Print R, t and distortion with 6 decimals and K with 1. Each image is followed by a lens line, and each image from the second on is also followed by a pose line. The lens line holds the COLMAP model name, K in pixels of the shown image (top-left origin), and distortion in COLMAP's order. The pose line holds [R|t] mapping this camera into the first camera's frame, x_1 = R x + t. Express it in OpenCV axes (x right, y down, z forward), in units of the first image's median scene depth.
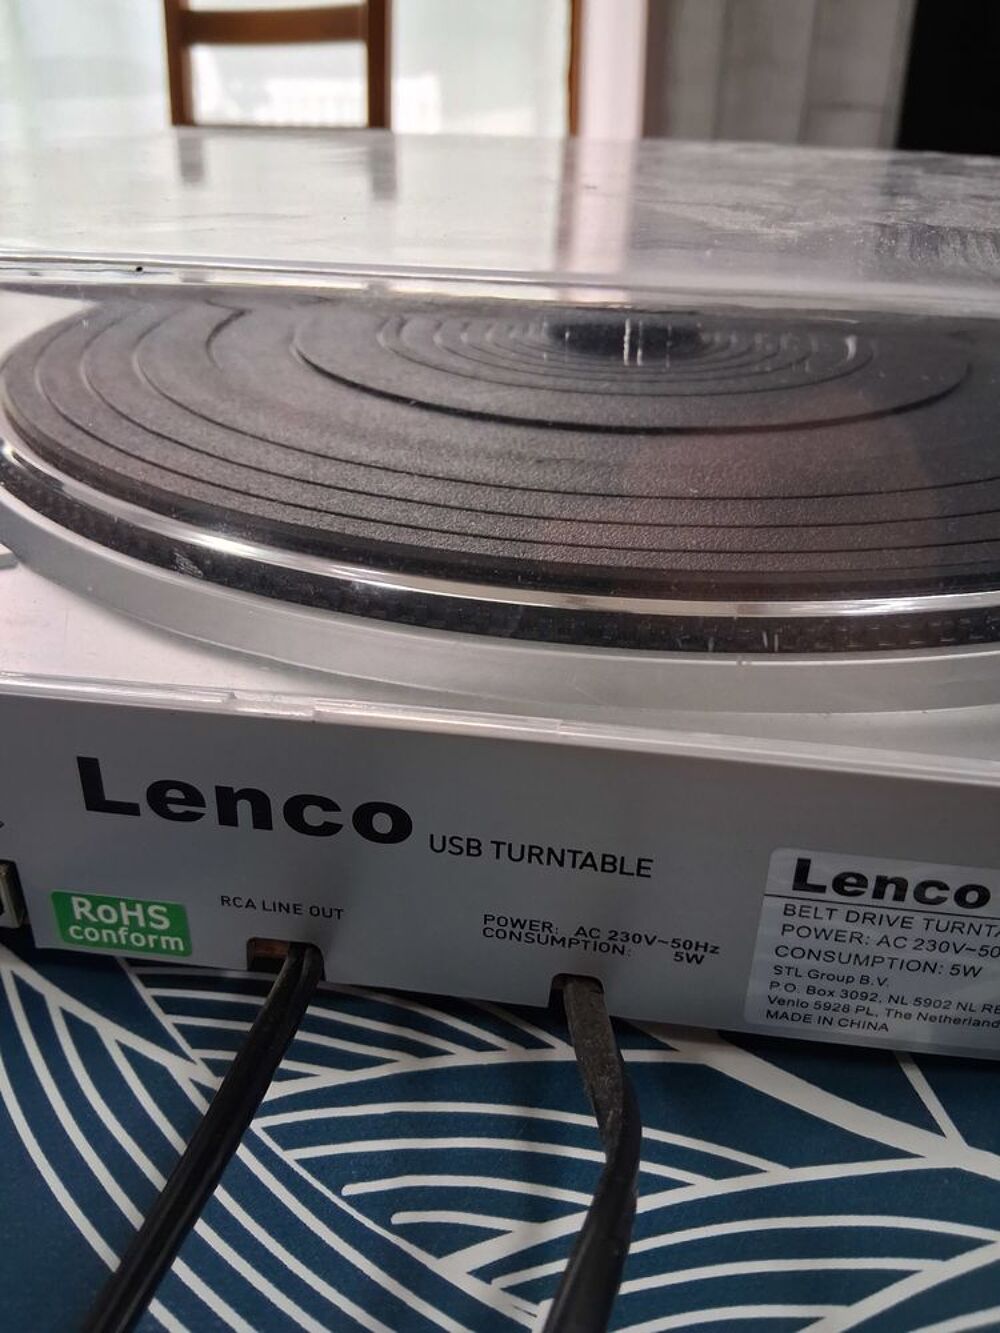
lens RADIAL K [[1028.1, 0, 498.4], [0, 1028.1, 672.7], [0, 0, 1]] dist [0.085380, -0.178522]
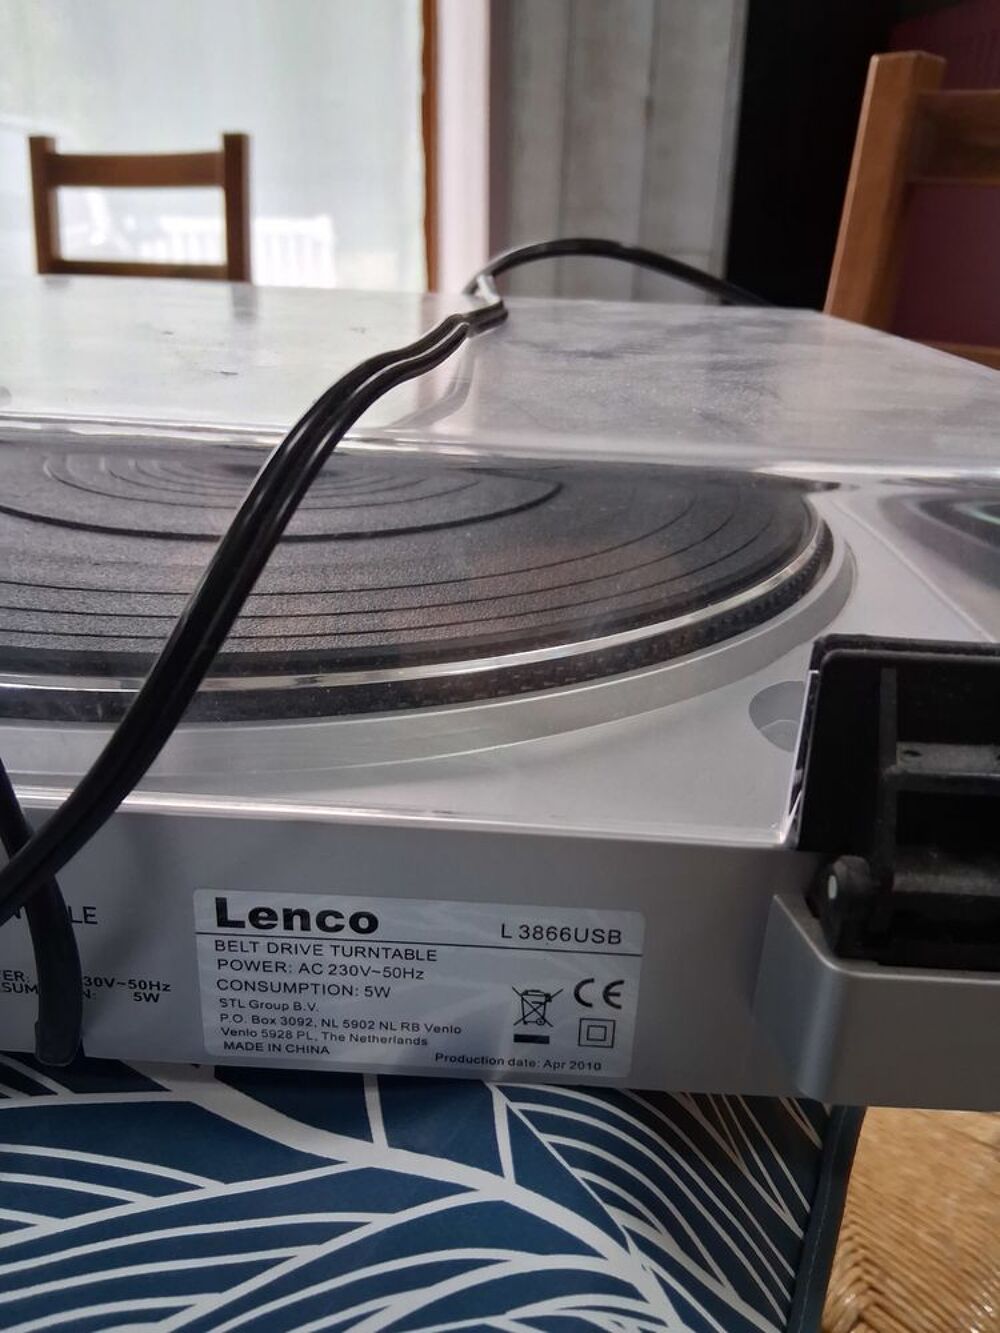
lens RADIAL K [[1028.1, 0, 498.4], [0, 1028.1, 672.7], [0, 0, 1]] dist [0.085380, -0.178522]
pose [[0.996054, -0.026520, 0.084697, 0.481471], [0.035574, 0.993596, -0.107242, 0.061903], [-0.081311, 0.109832, 0.990619, -0.181141]]
